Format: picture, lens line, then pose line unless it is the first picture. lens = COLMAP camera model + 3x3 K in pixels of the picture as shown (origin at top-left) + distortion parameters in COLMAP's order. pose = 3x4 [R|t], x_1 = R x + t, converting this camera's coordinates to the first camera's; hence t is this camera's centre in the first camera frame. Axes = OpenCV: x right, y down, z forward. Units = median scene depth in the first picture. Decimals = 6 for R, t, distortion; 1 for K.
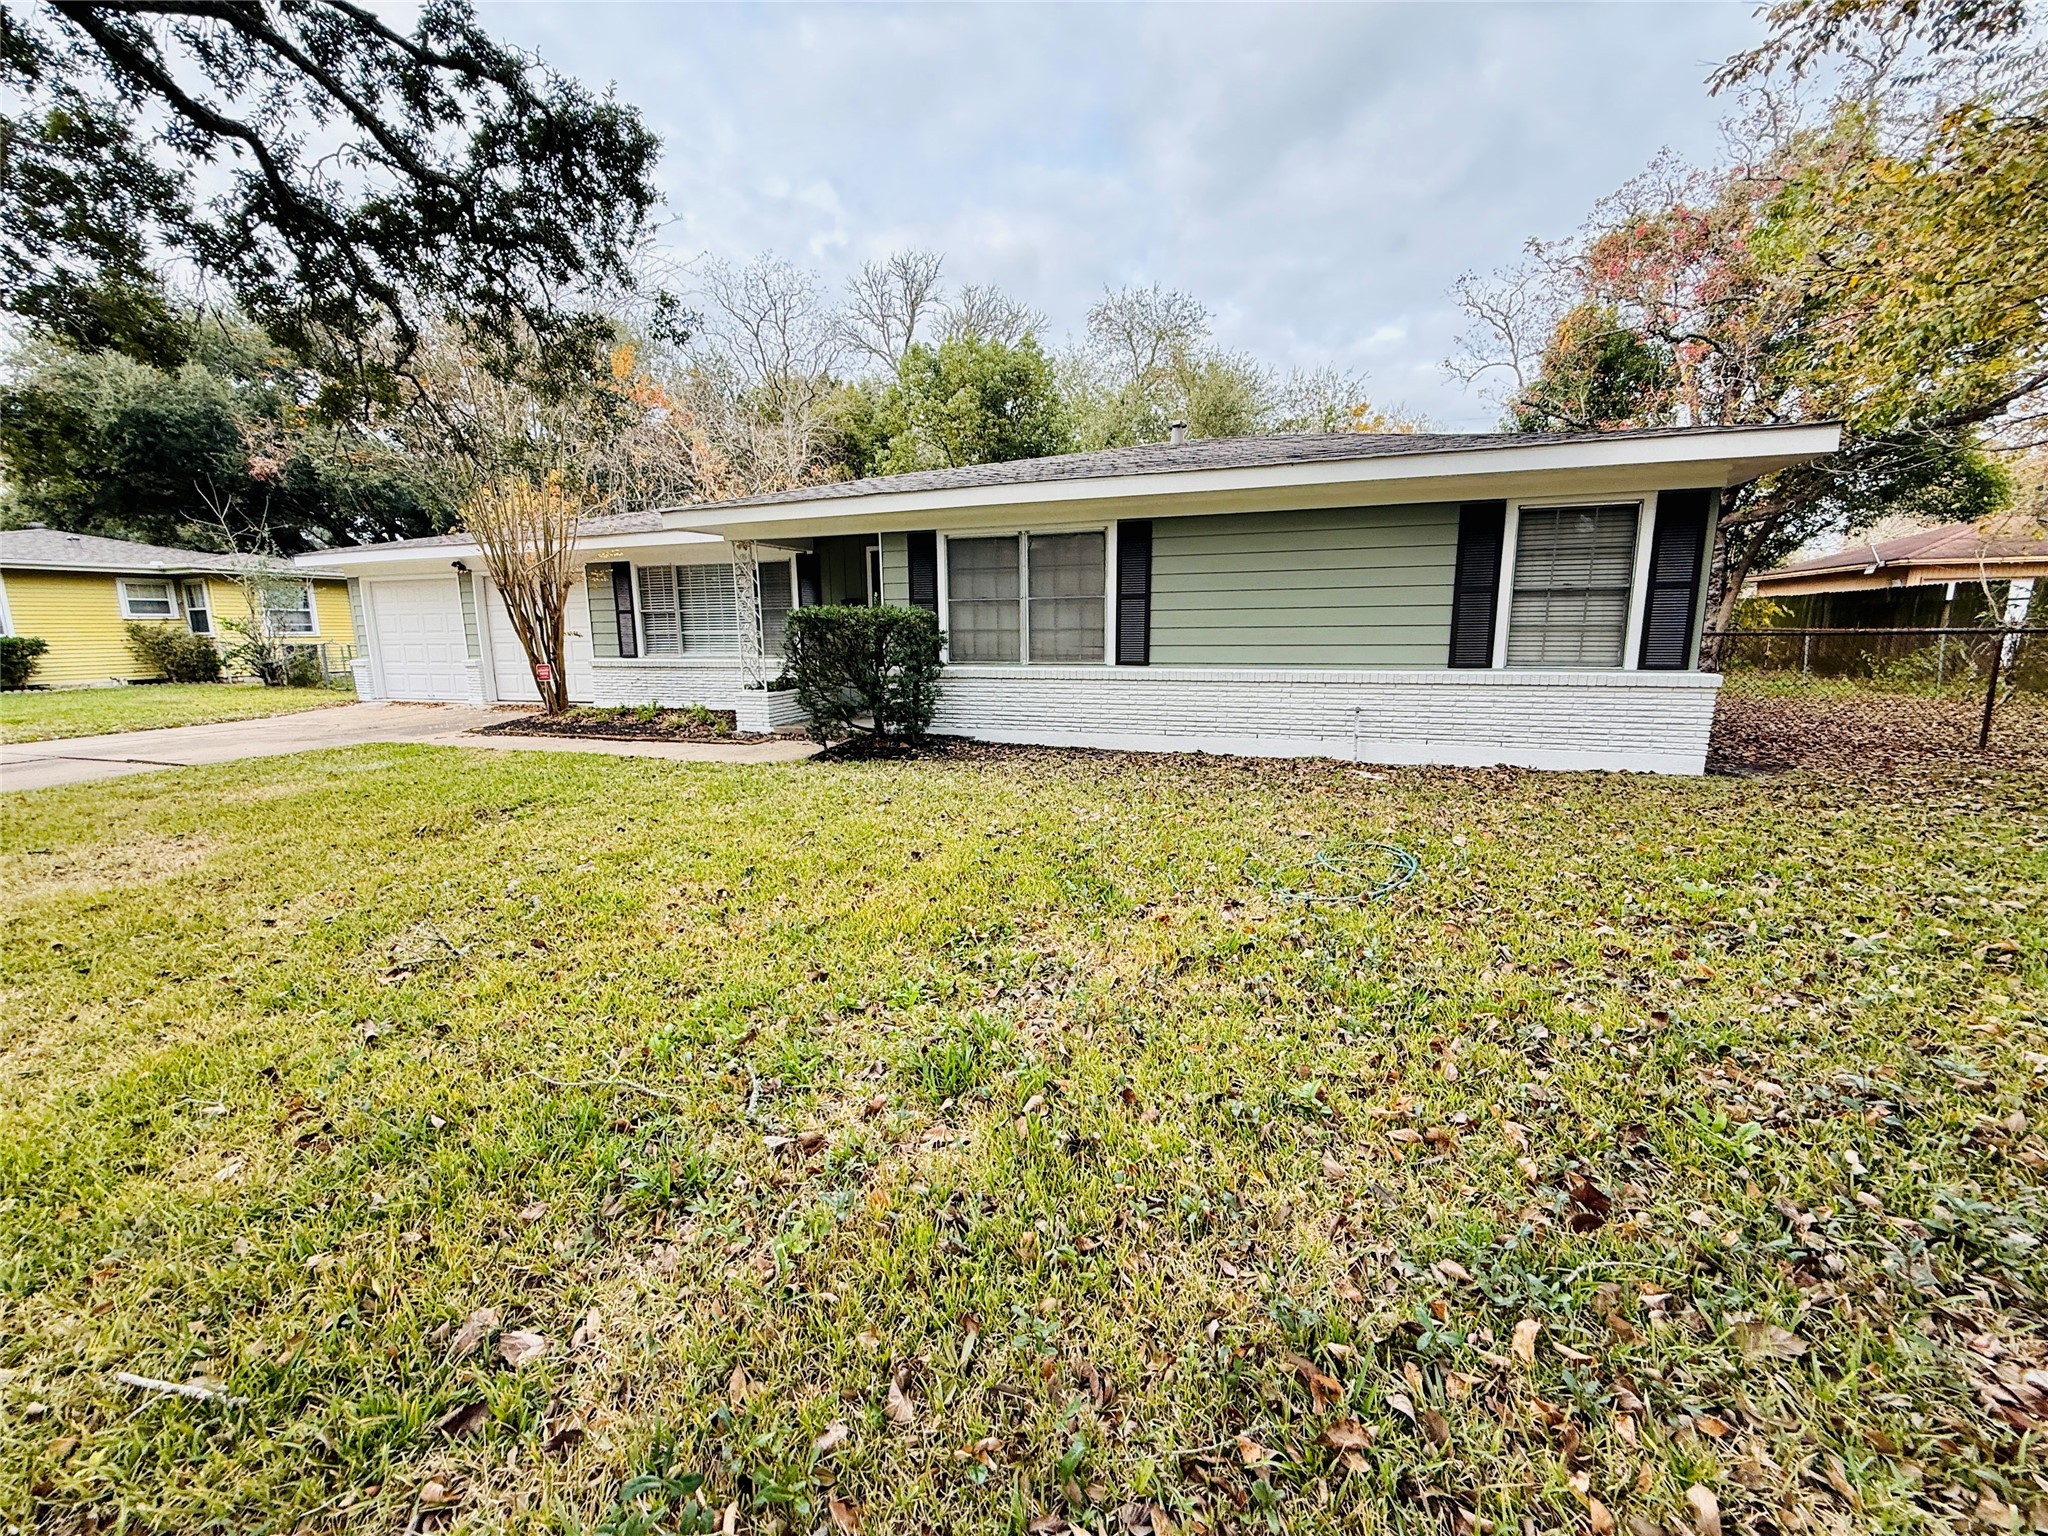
lens RADIAL K [[824.0, 0, 1022.8], [0, 824.0, 771.6], [0, 0, 1]] dist [0.004504, 0.000137]
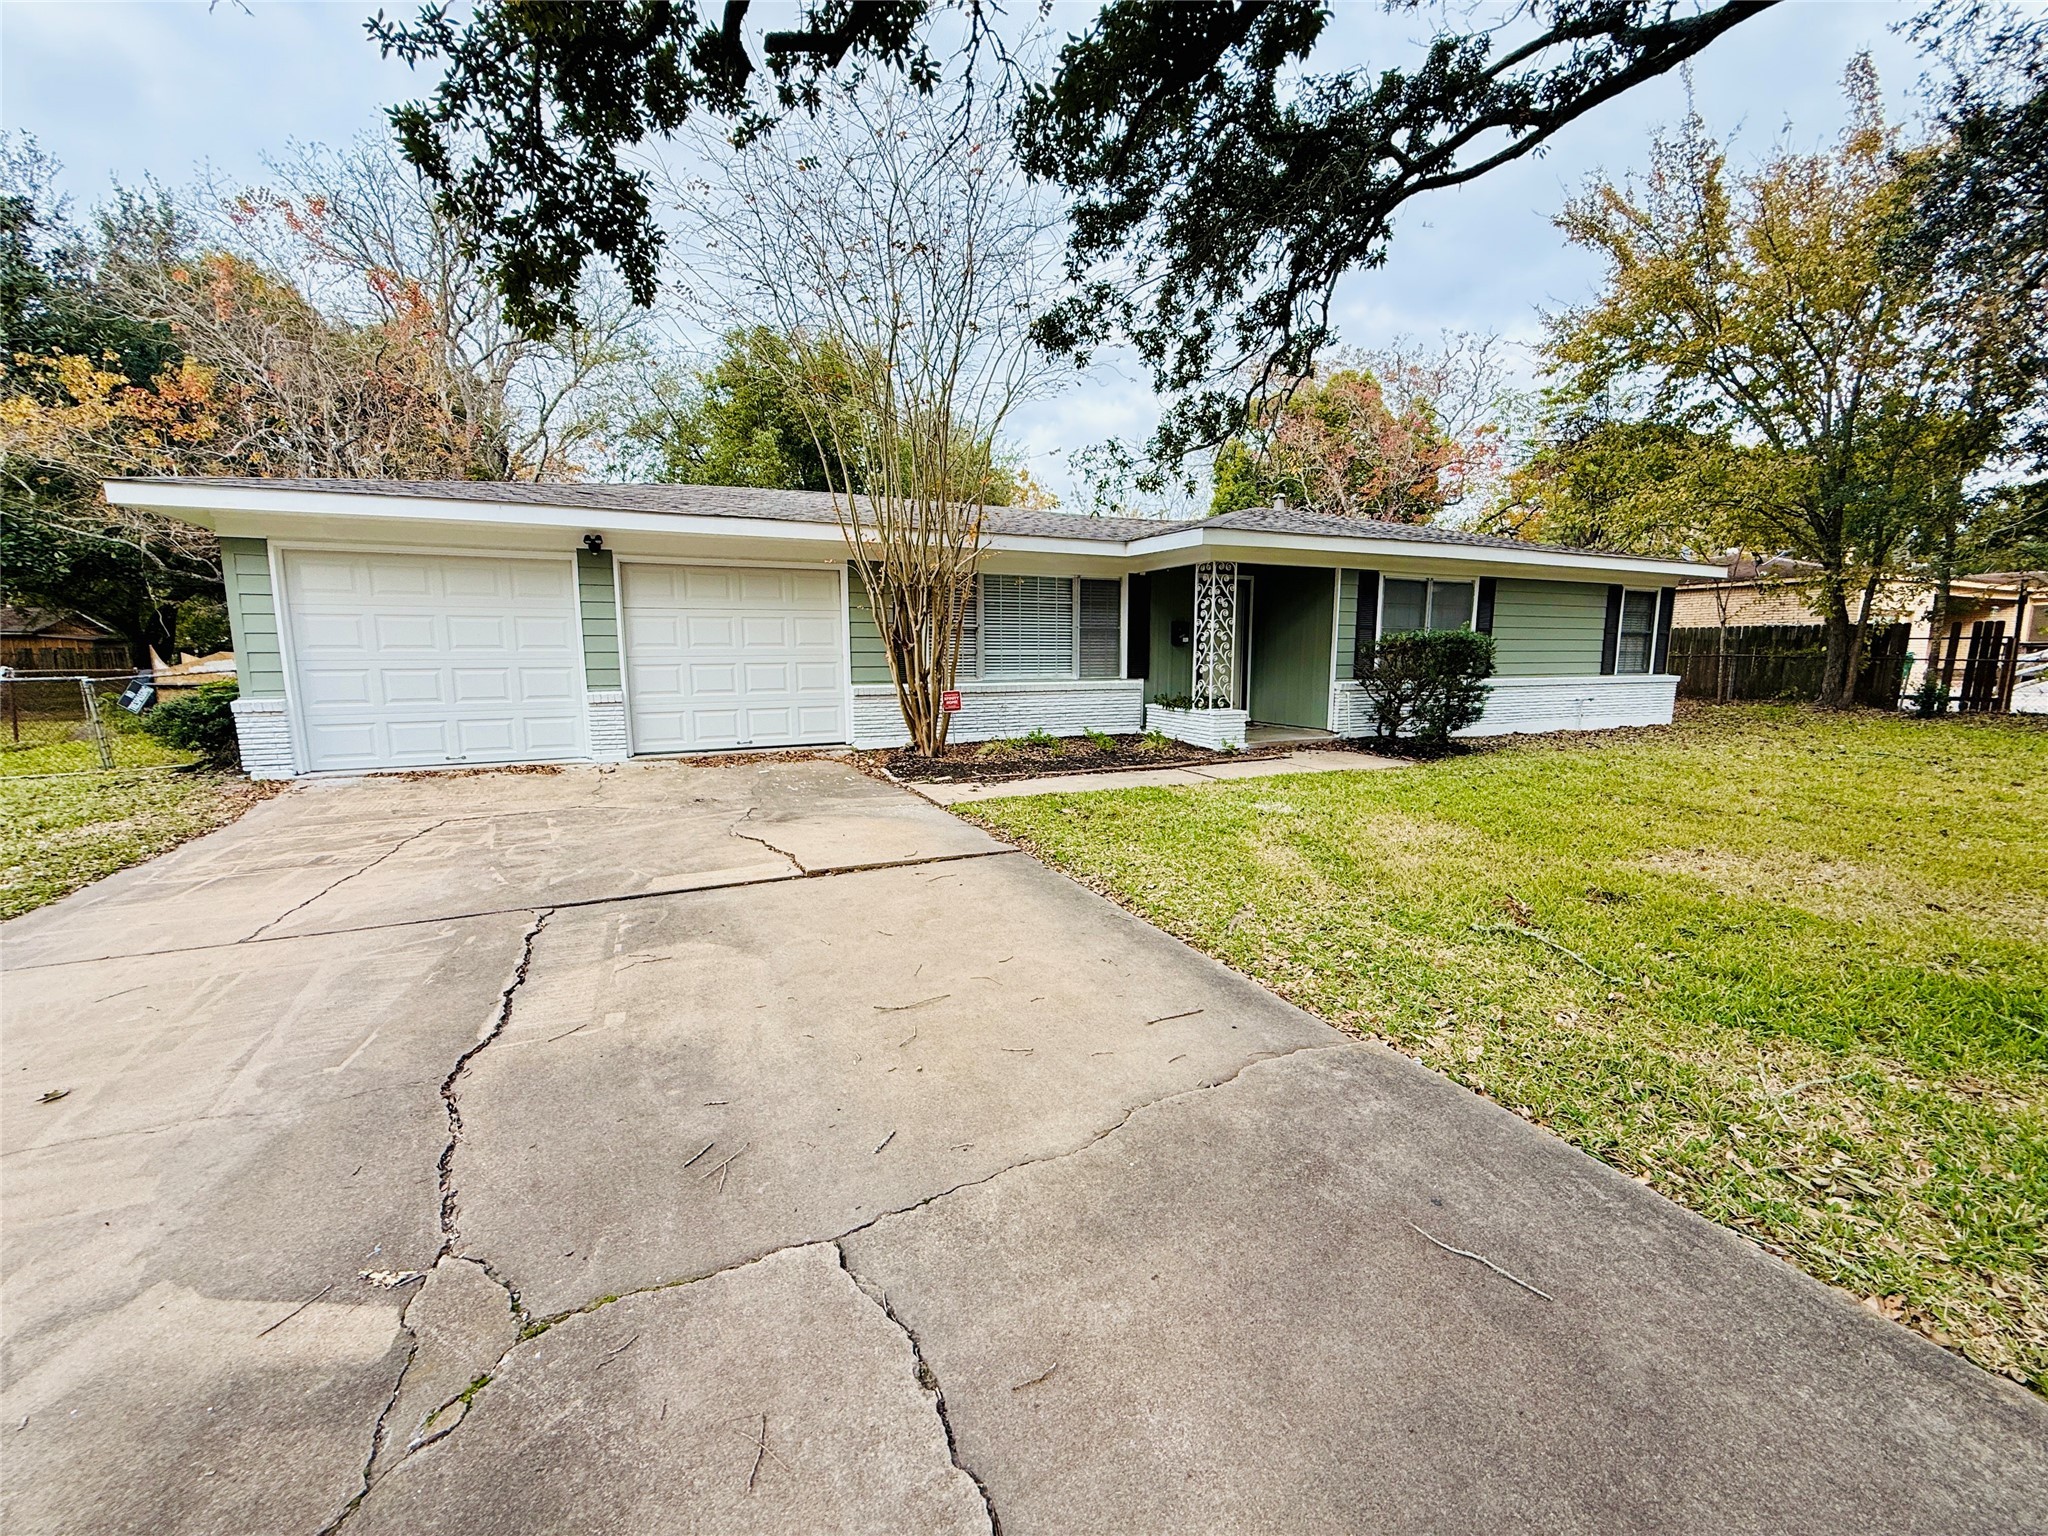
lens RADIAL K [[809.9, 0, 1032.5], [0, 809.9, 765.9], [0, 0, 1]] dist [0.000221, -0.000244]
pose [[0.709888, -0.093495, 0.698081, -1.439398], [0.111749, 0.993547, 0.019428, -0.090012], [-0.695393, 0.064218, 0.715755, 0.546331]]
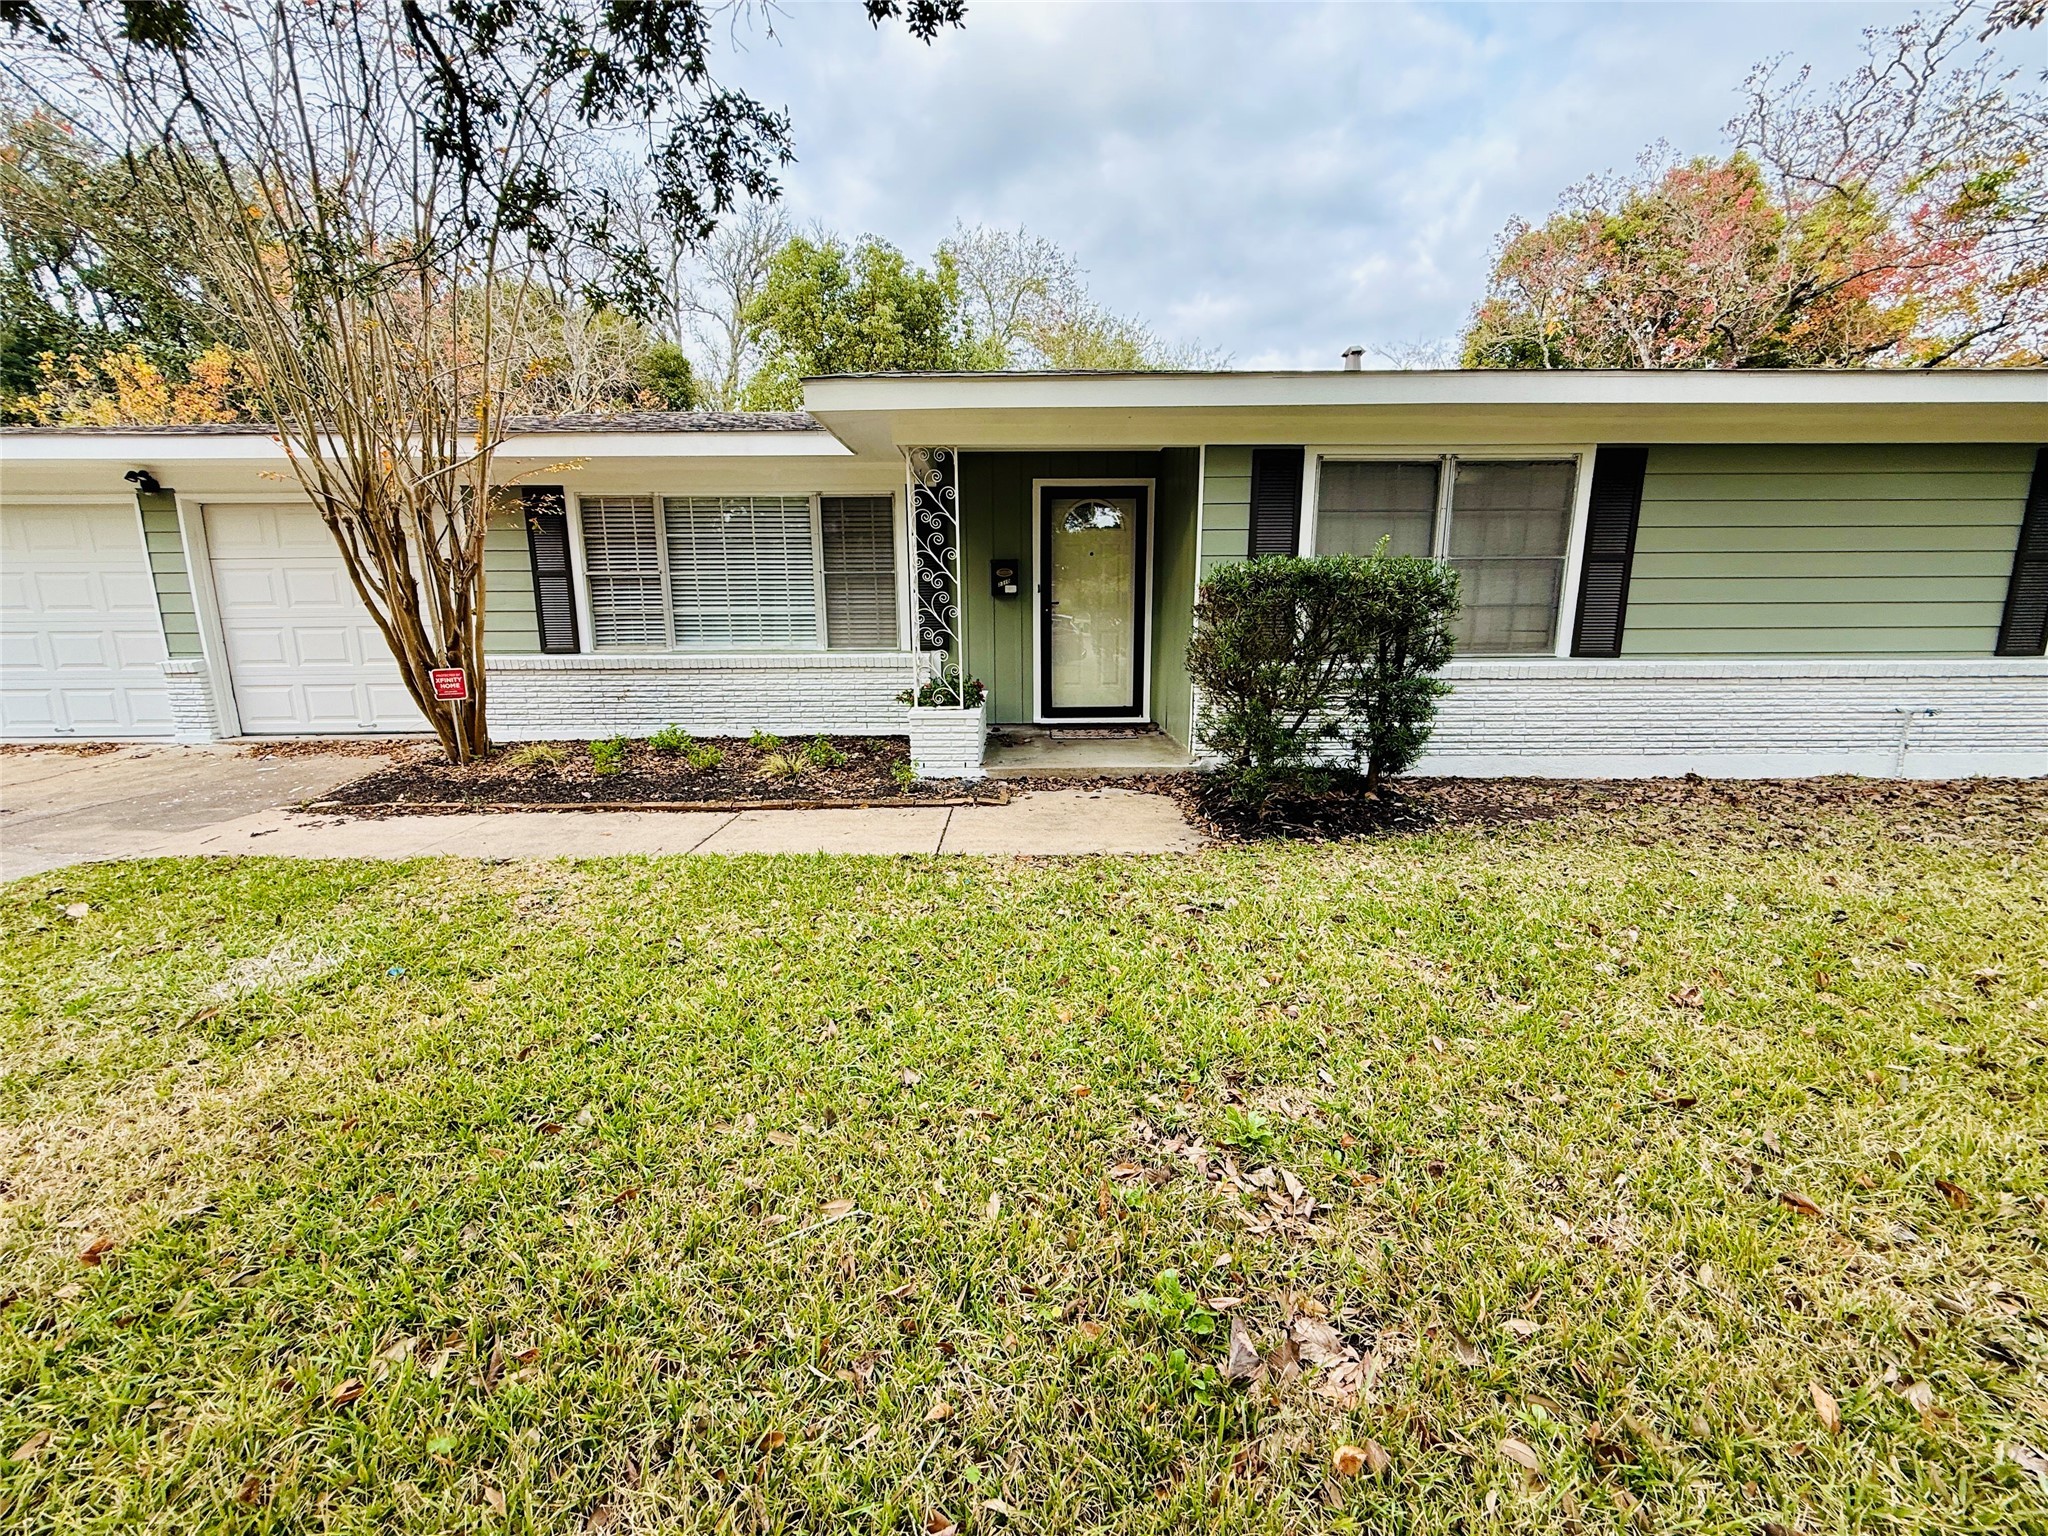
lens RADIAL K [[809.9, 0, 1026.3], [0, 809.9, 761.2], [0, 0, 1]] dist [0.000221, -0.000244]
pose [[0.935882, -0.061831, 0.346844, -0.567259], [0.057224, 0.998084, 0.023521, -0.085501], [-0.347634, -0.002165, 0.937628, 0.529489]]
